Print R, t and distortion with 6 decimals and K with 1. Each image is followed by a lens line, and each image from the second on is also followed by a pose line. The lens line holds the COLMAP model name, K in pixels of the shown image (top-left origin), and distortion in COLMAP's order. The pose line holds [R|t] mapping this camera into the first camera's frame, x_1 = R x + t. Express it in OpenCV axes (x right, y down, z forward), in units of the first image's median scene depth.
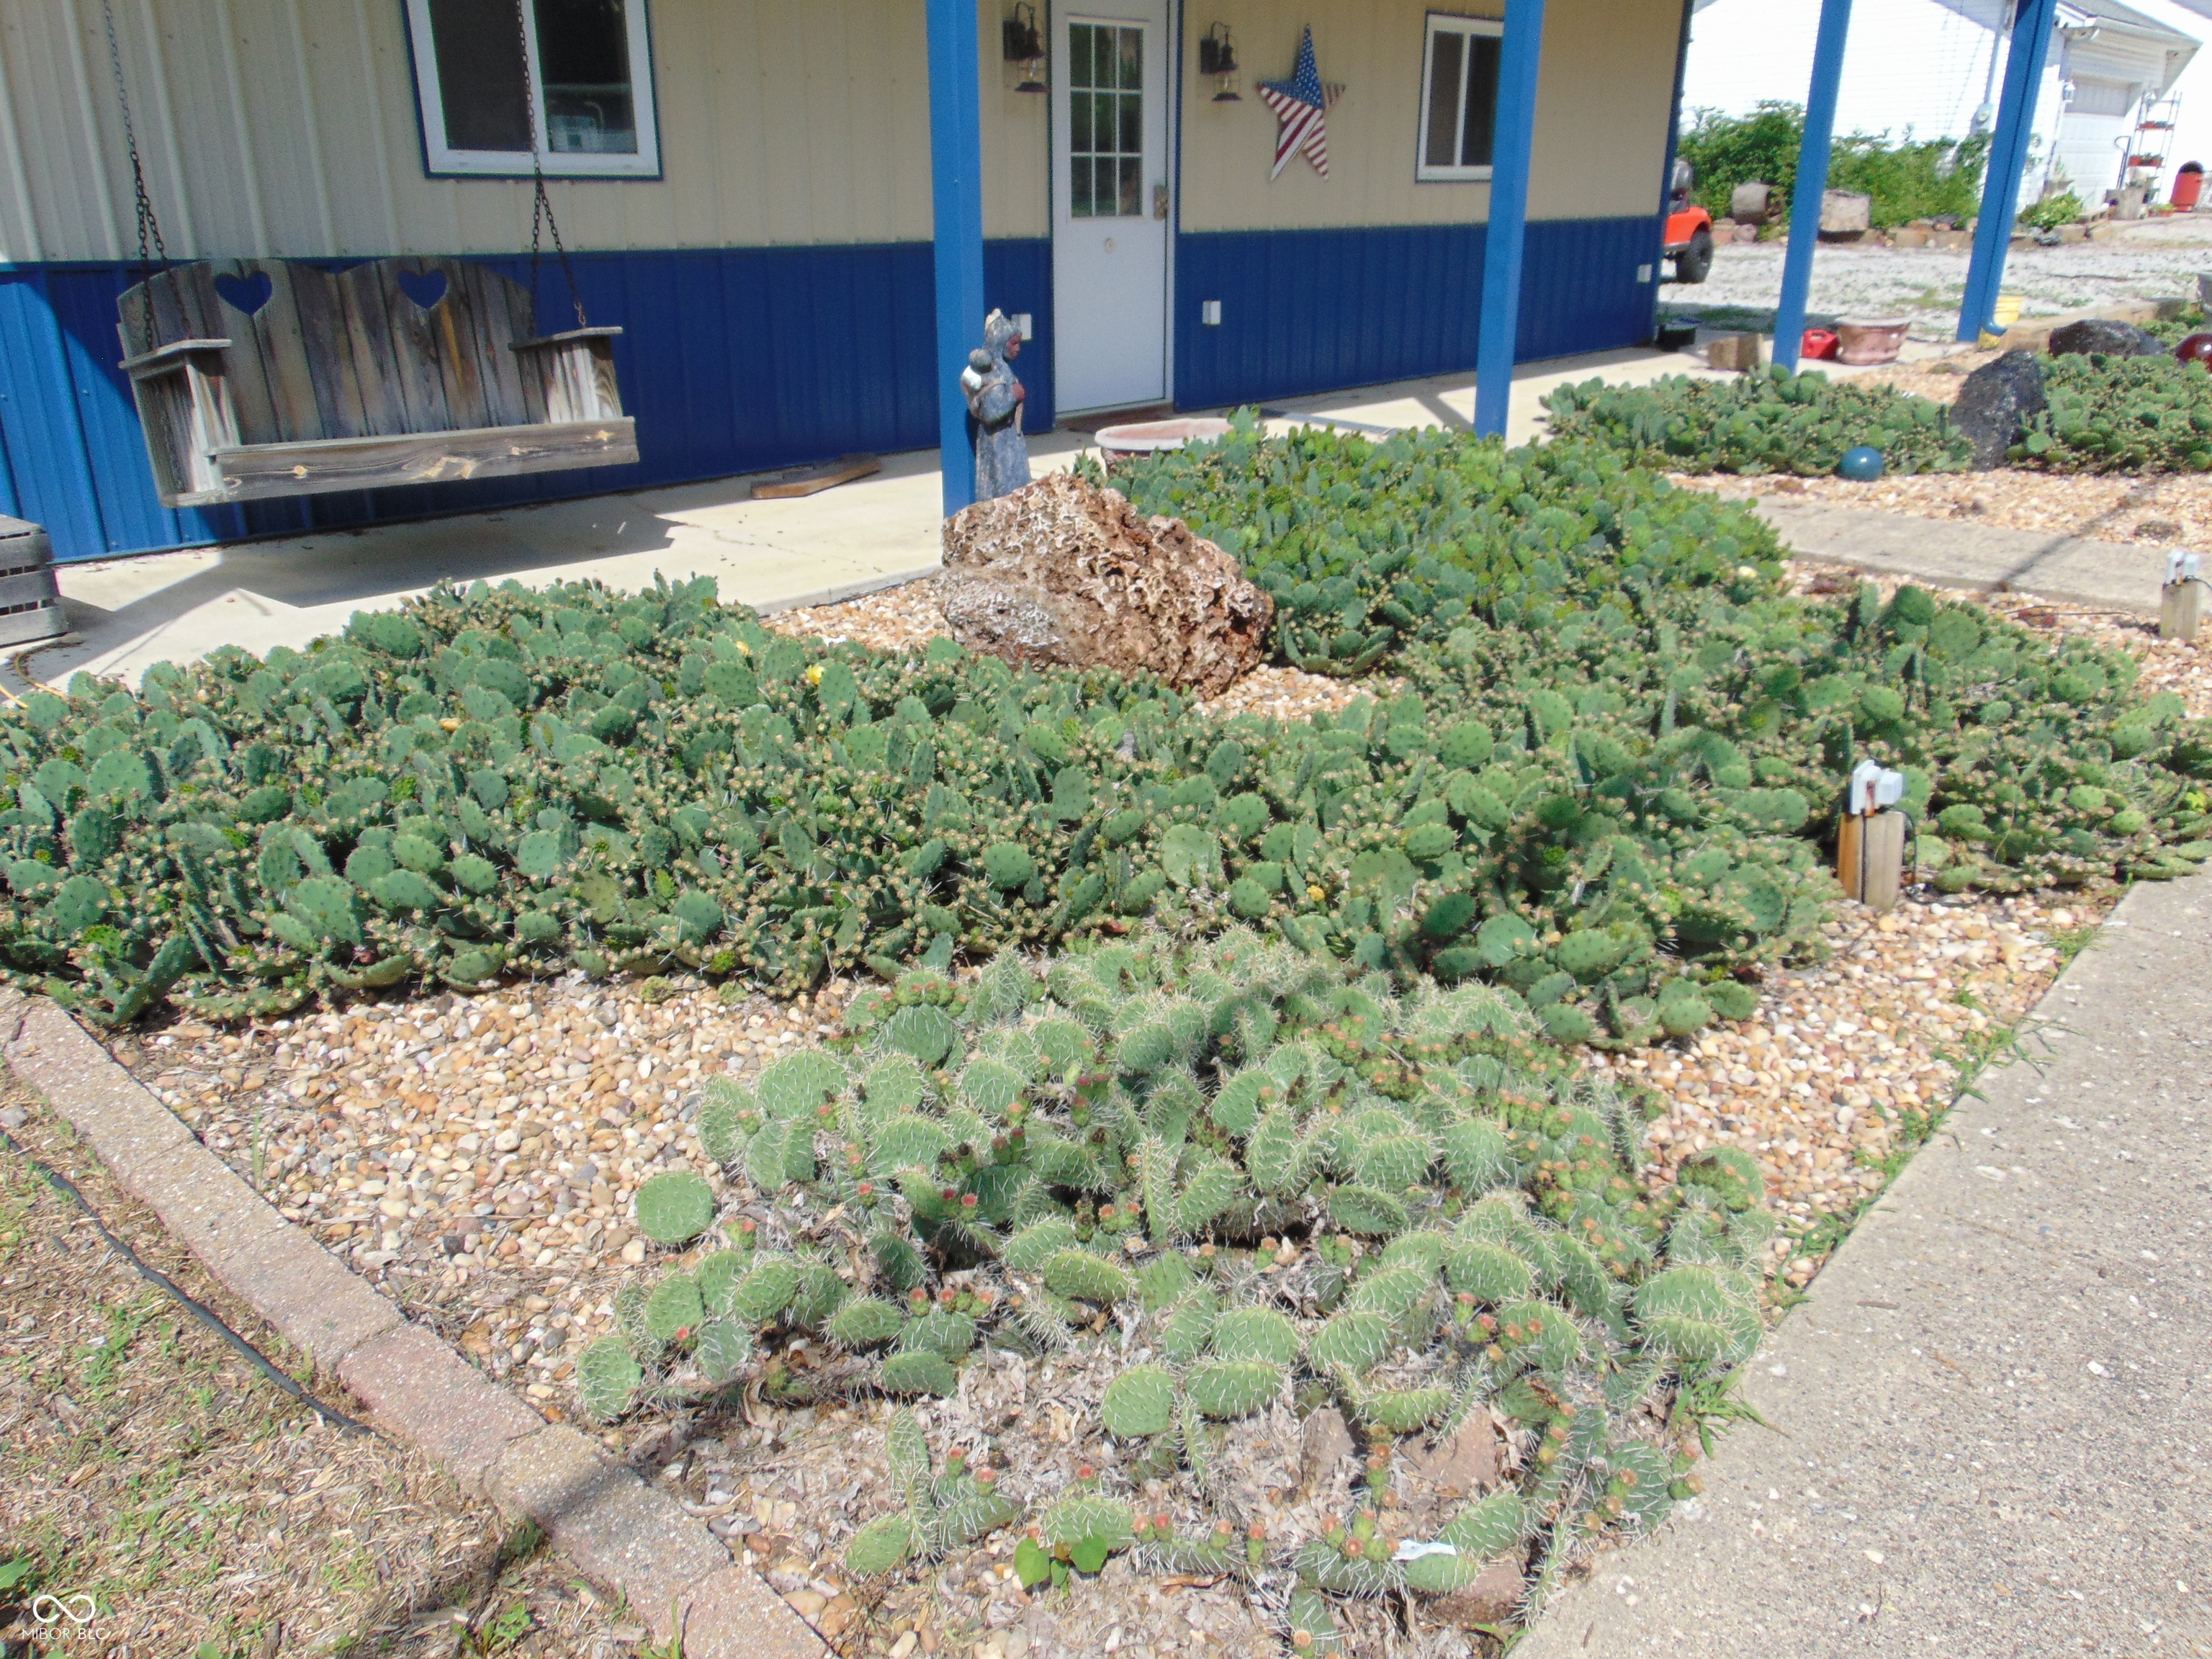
lens RADIAL K [[1641.1, 0, 1106.0], [0, 1641.1, 829.5], [0, 0, 1]] dist [0.011697, 0.004367]
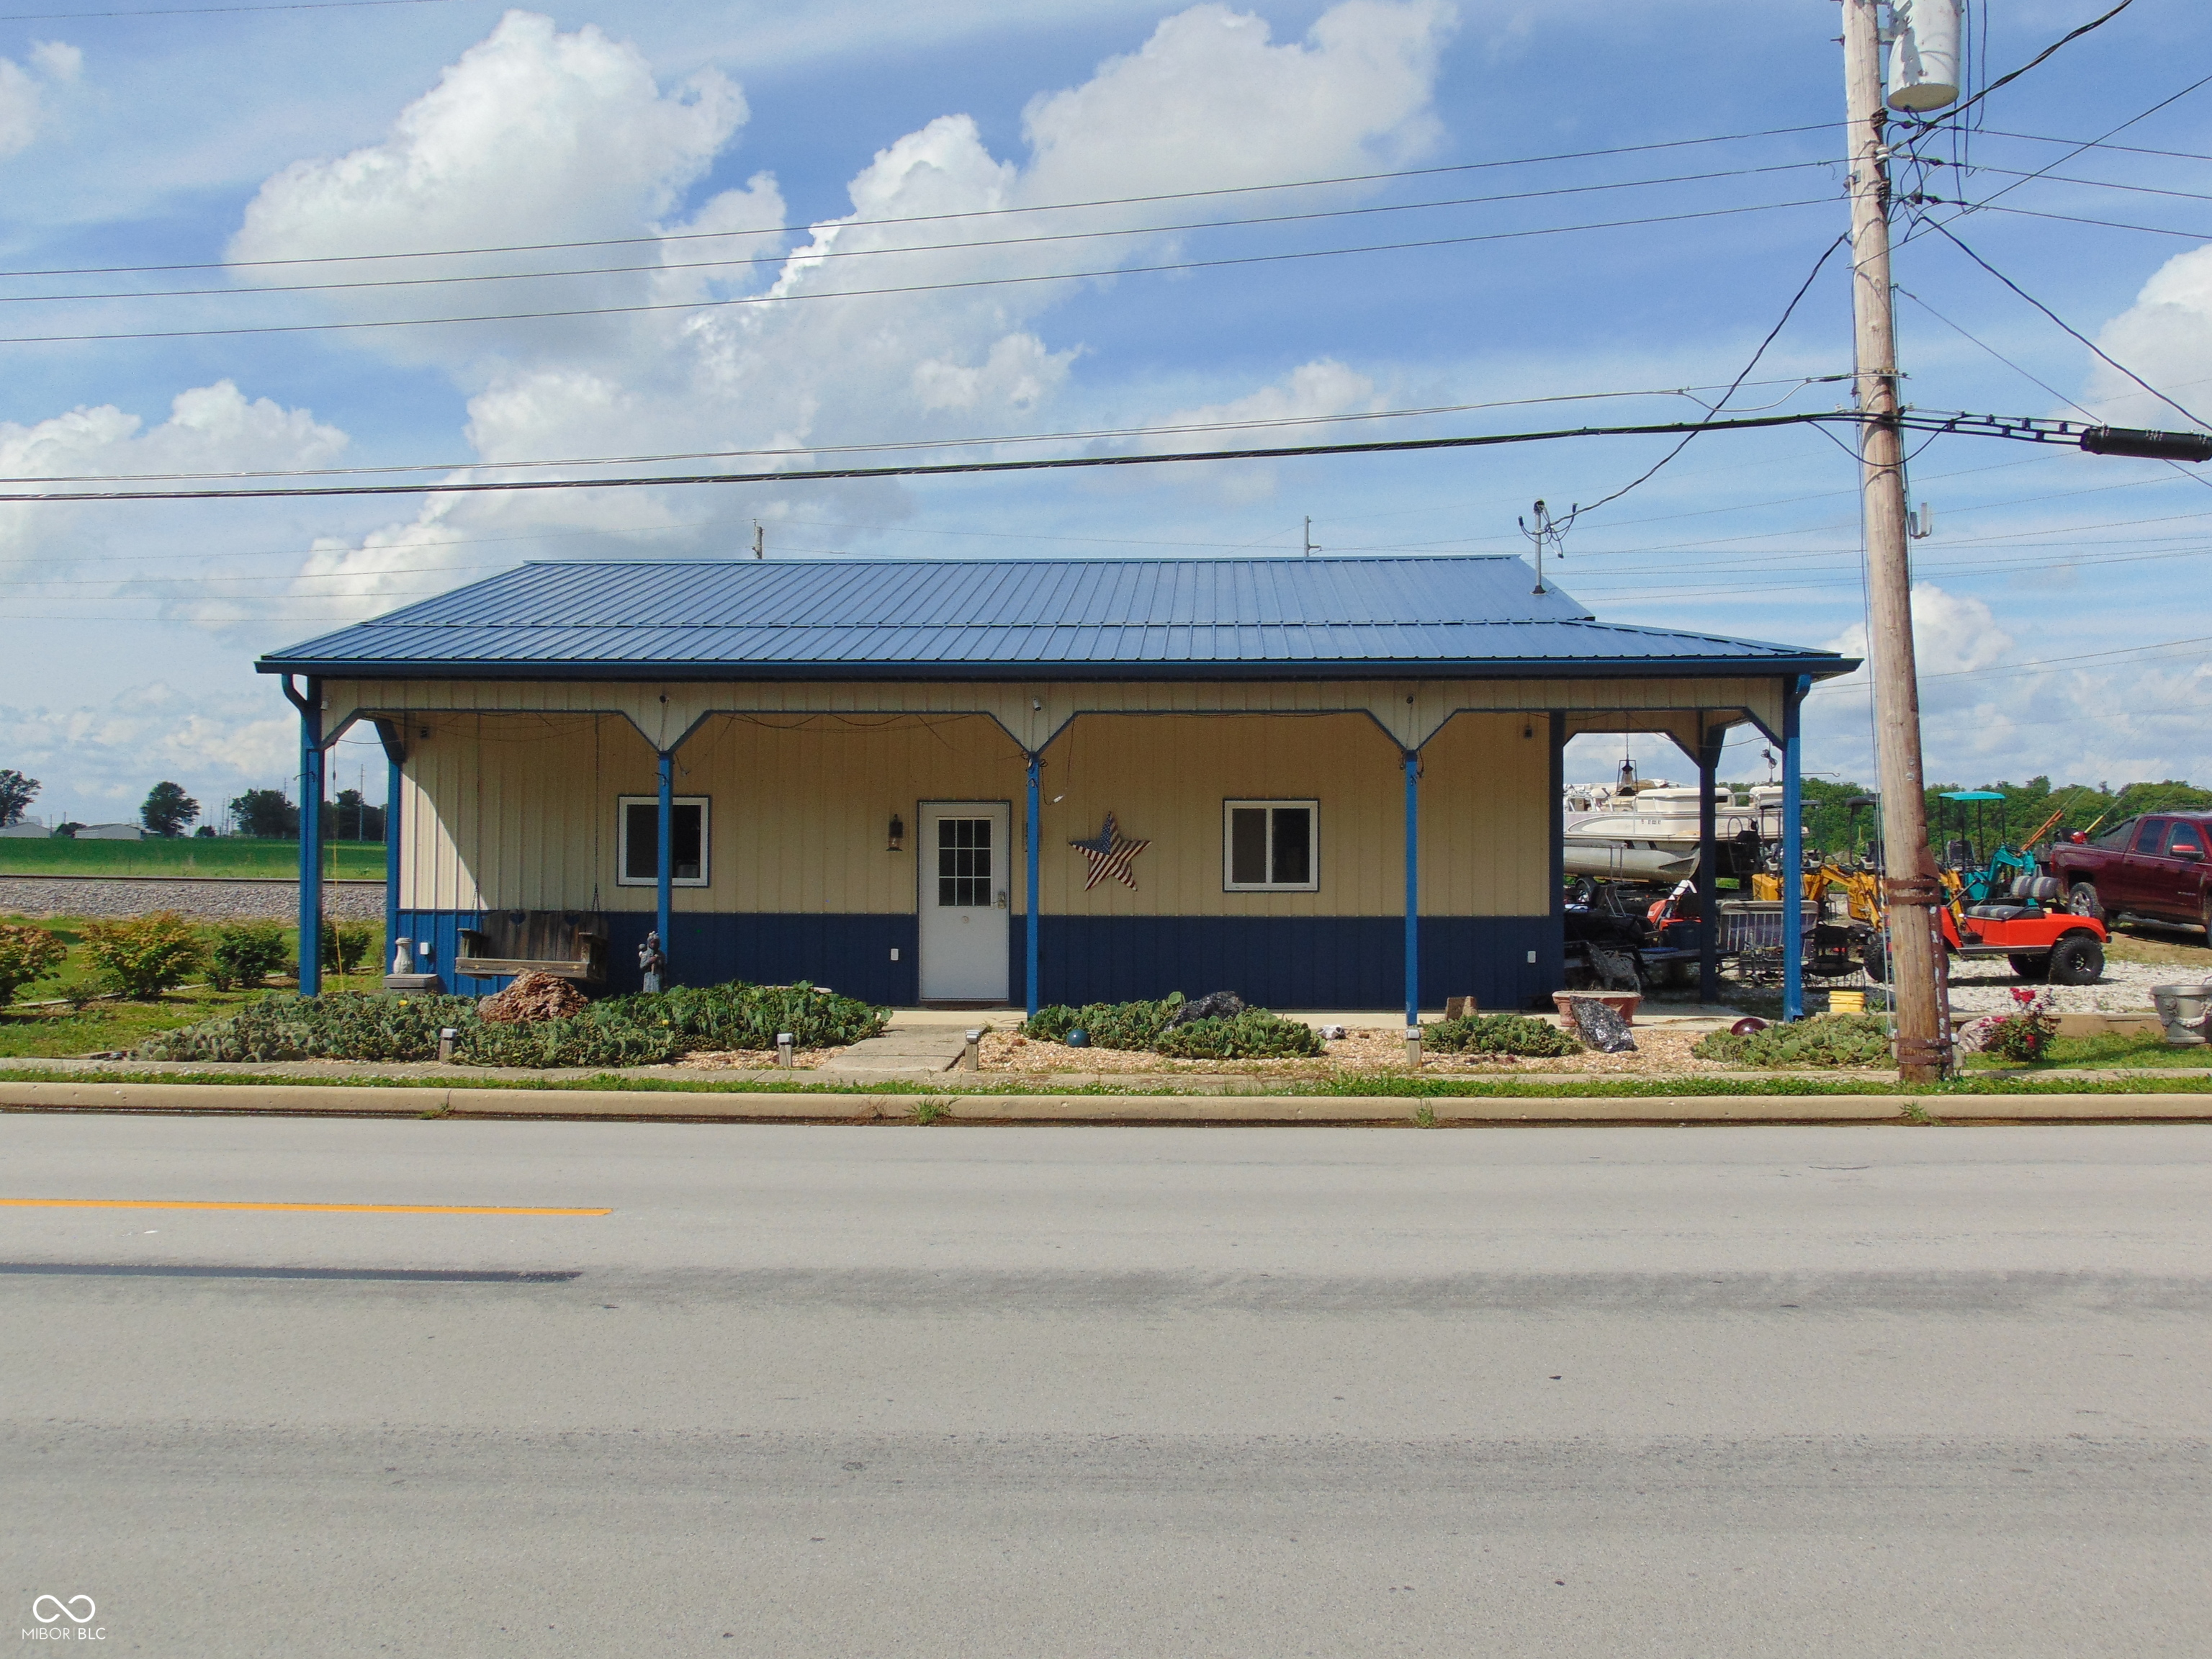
lens RADIAL K [[1889.8, 0, 1106.0], [0, 1889.8, 829.5], [0, 0, 1]] dist [-0.050143, -0.001241]
pose [[0.647360, -0.016281, -0.762011, 1.855413], [-0.285240, 0.921945, -0.262022, 0.090331], [0.706798, 0.386979, 0.592186, -0.264078]]
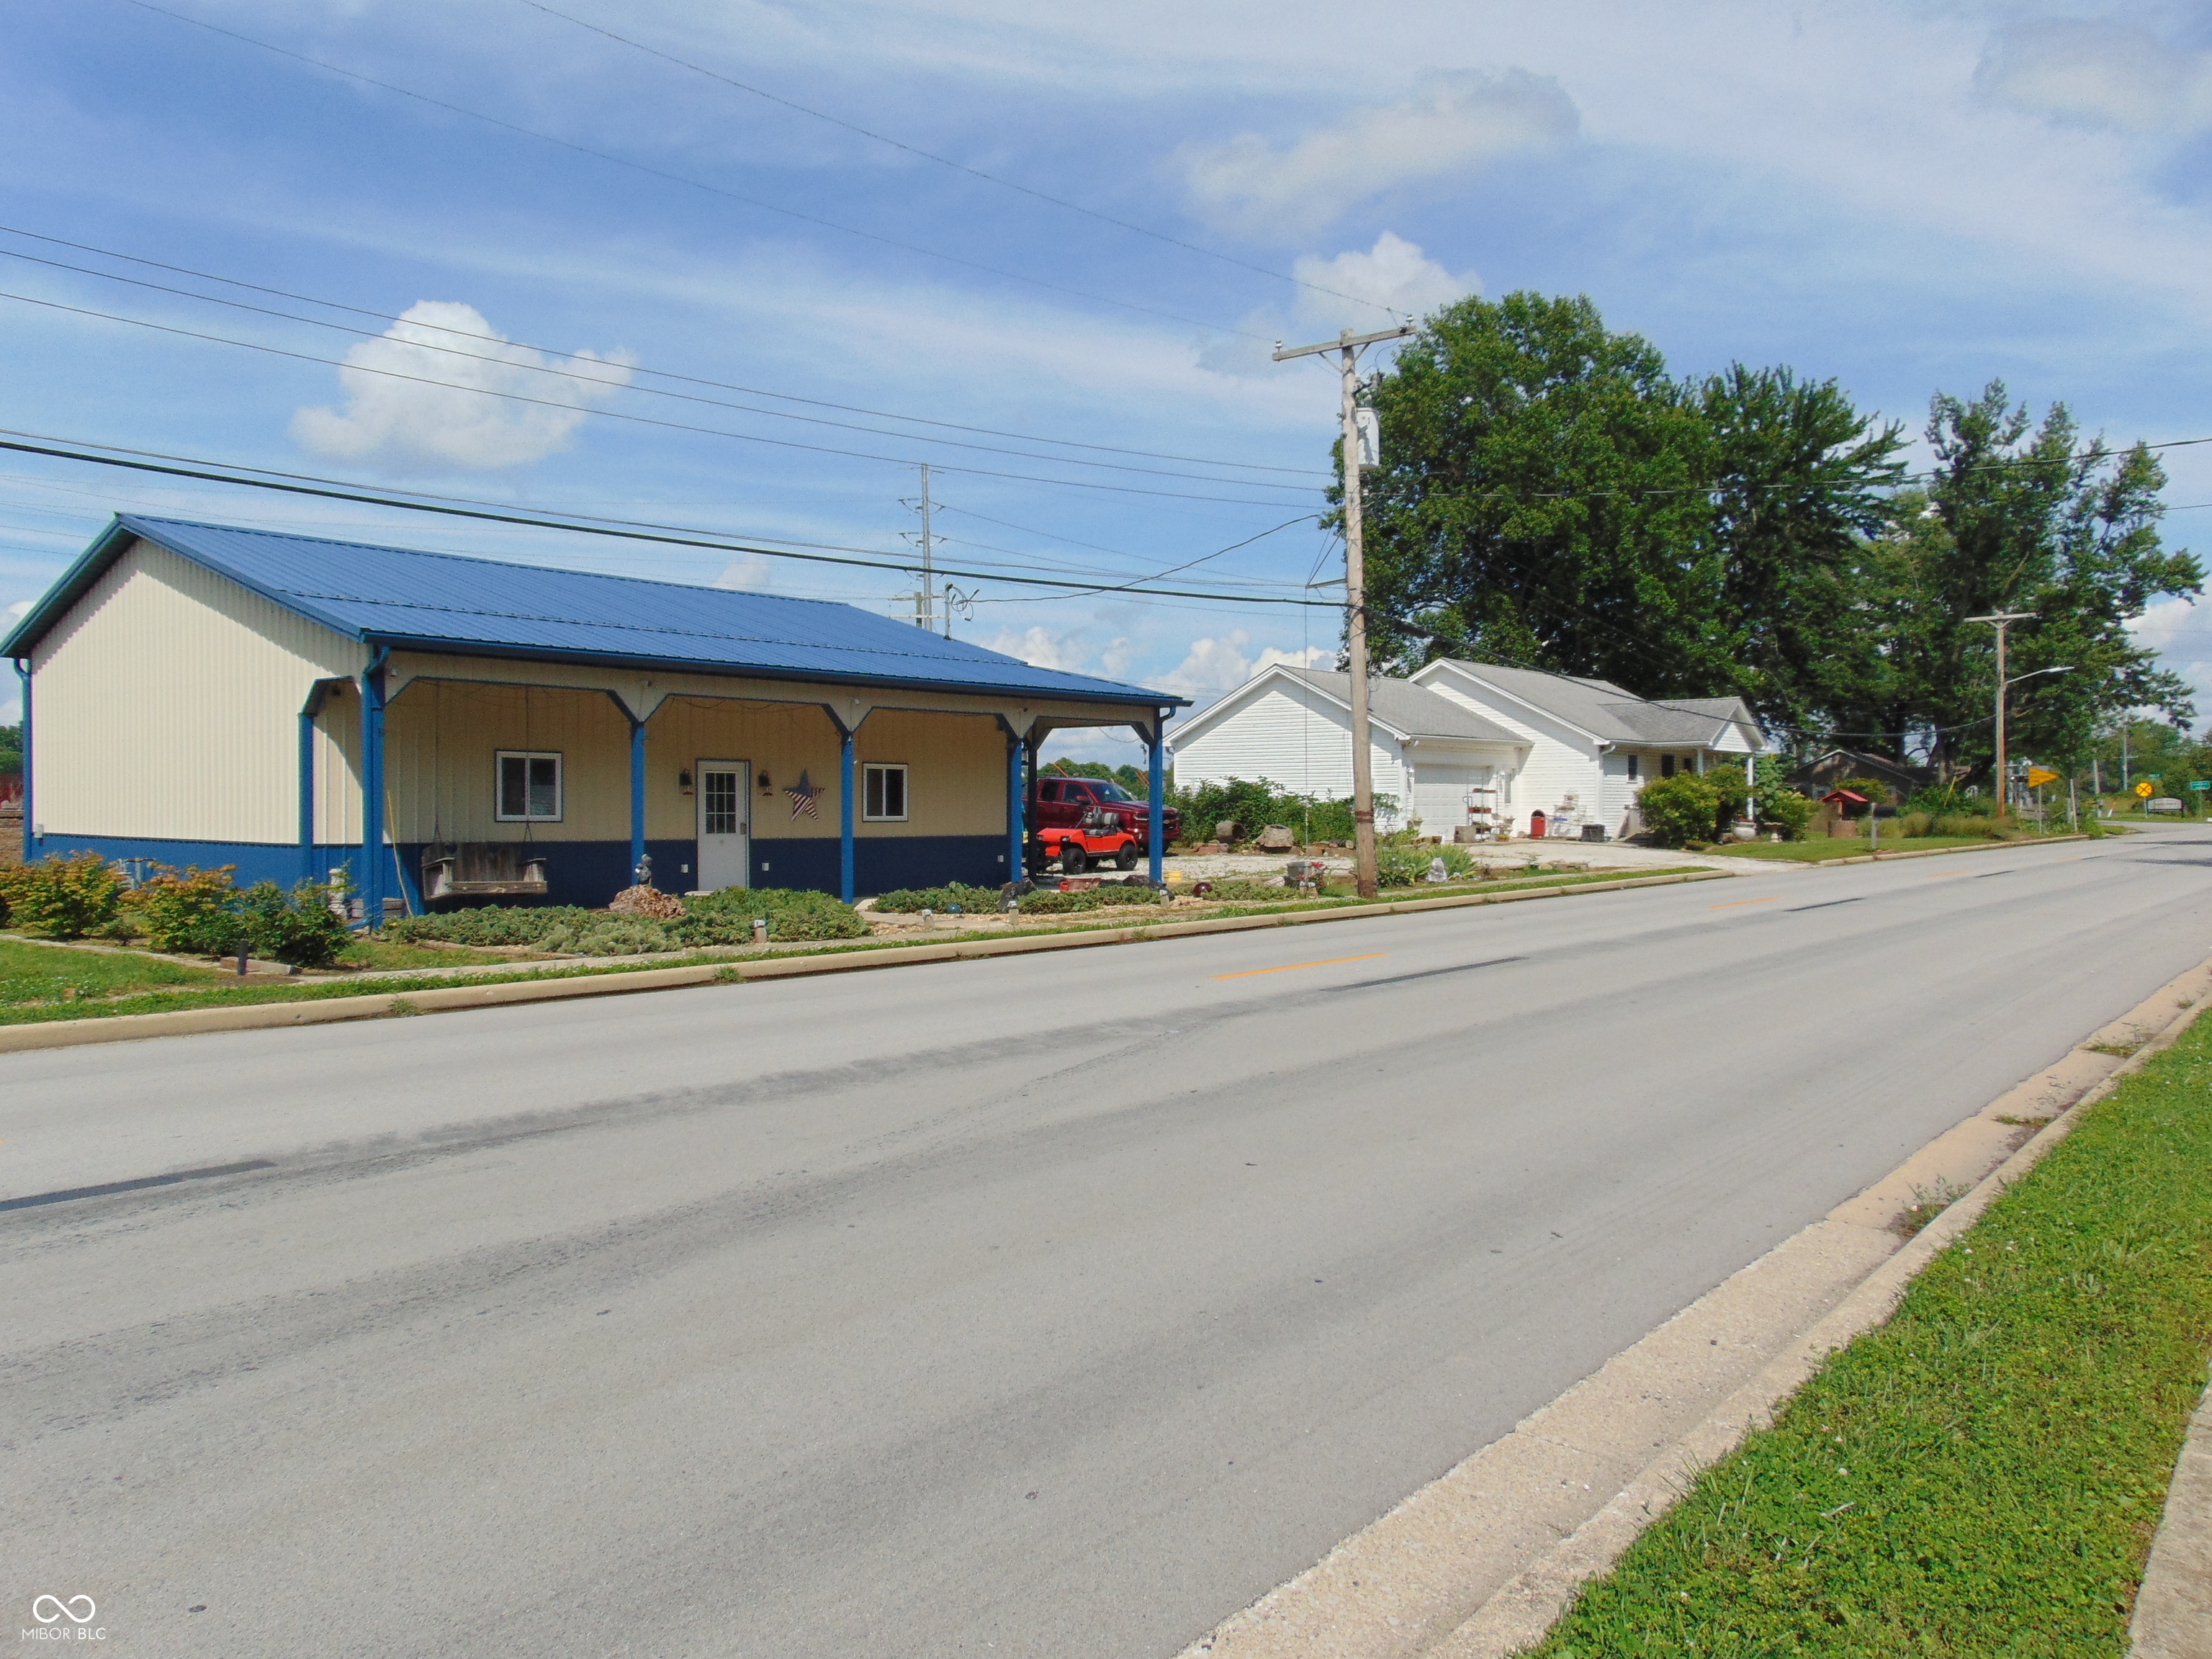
lens RADIAL K [[1663.0, 0, 1106.0], [0, 1663.0, 829.5], [0, 0, 1]] dist [-0.040716, -0.000541]
pose [[0.998462, -0.000659, 0.055441, 0.508725], [0.020489, 0.933539, -0.357889, 0.665177], [-0.051521, 0.358475, 0.932117, -1.719865]]
